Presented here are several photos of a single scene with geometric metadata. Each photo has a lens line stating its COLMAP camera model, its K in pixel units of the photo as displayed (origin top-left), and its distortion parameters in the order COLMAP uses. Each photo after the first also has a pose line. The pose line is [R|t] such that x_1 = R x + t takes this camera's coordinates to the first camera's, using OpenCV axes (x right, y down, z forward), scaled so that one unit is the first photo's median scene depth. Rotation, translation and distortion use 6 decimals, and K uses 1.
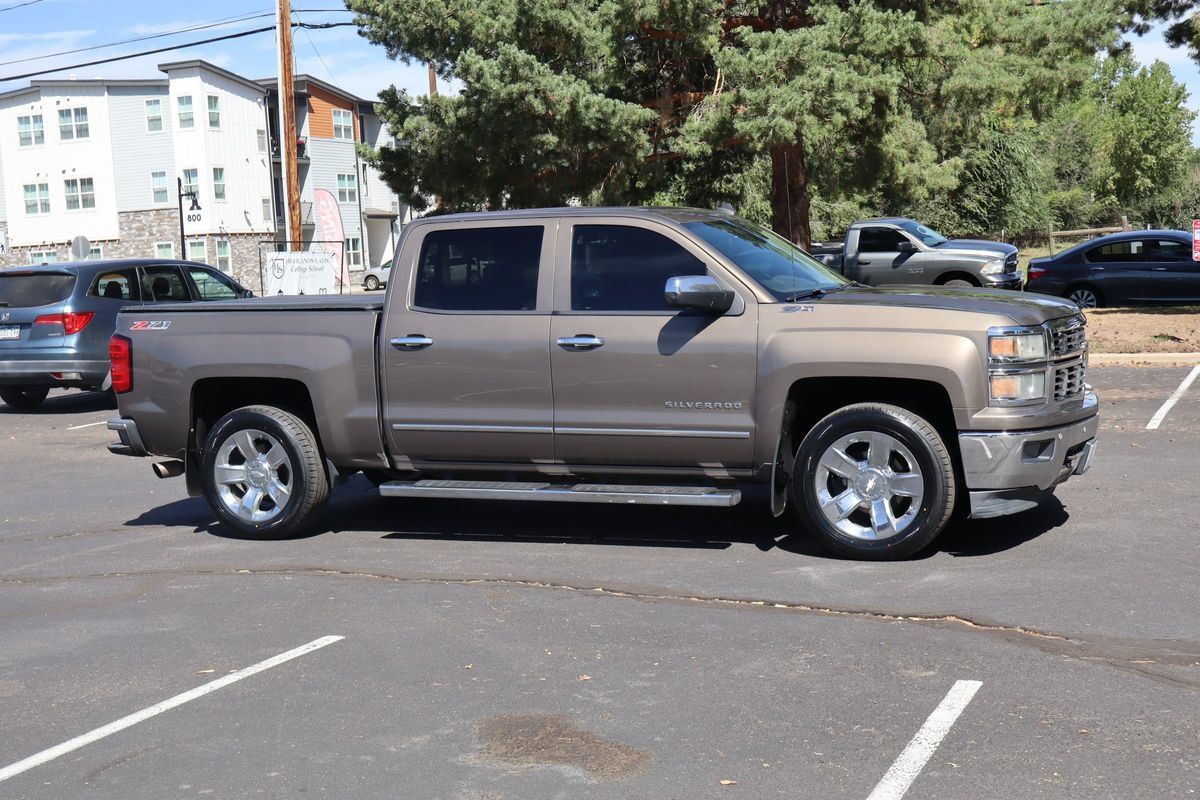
lens RADIAL K [[1611.7, 0, 596.7], [0, 1611.7, 402.5], [0, 0, 1]] dist [0.004046, 0.025835]
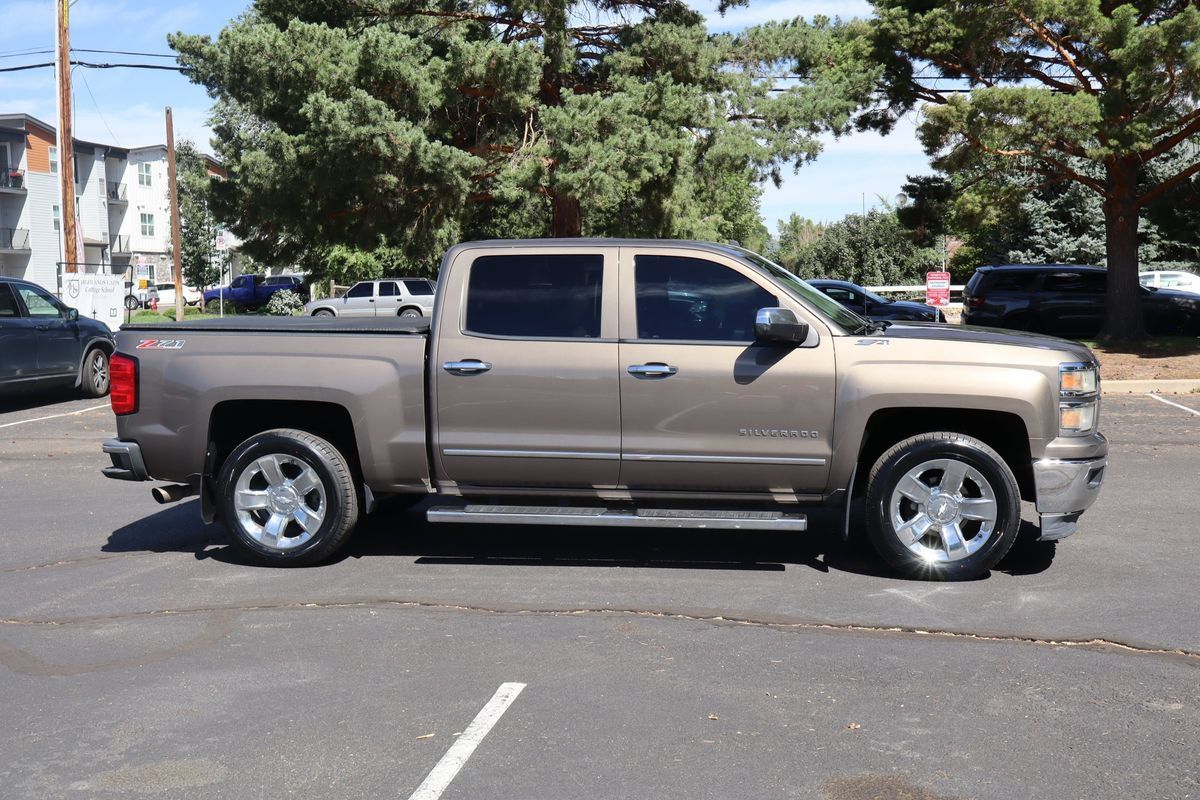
lens RADIAL K [[1330.3, 0, 600.5], [0, 1330.3, 397.5], [0, 0, 1]] dist [0.014531, -0.001835]
pose [[0.967736, 0.010469, 0.251750, -0.231916], [-0.007517, 0.999891, -0.012683, -0.008442], [-0.251855, 0.010381, 0.967709, 0.178190]]
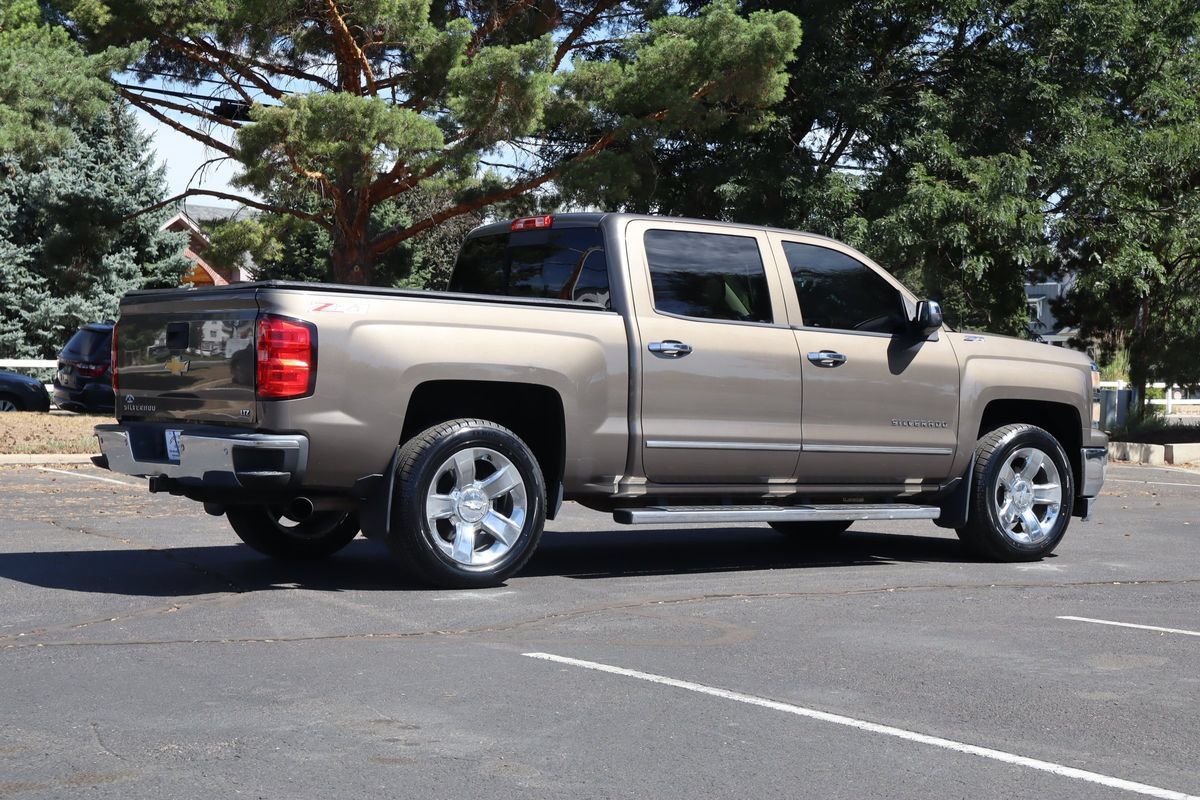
lens RADIAL K [[1998.3, 0, 600.7], [0, 1998.3, 397.6], [0, 0, 1]] dist [0.020352, 0.016501]
pose [[0.525233, 0.051585, 0.849393, -1.030243], [0.034429, 0.996055, -0.081782, 0.075632], [-0.850262, 0.072198, 0.521385, 0.439069]]
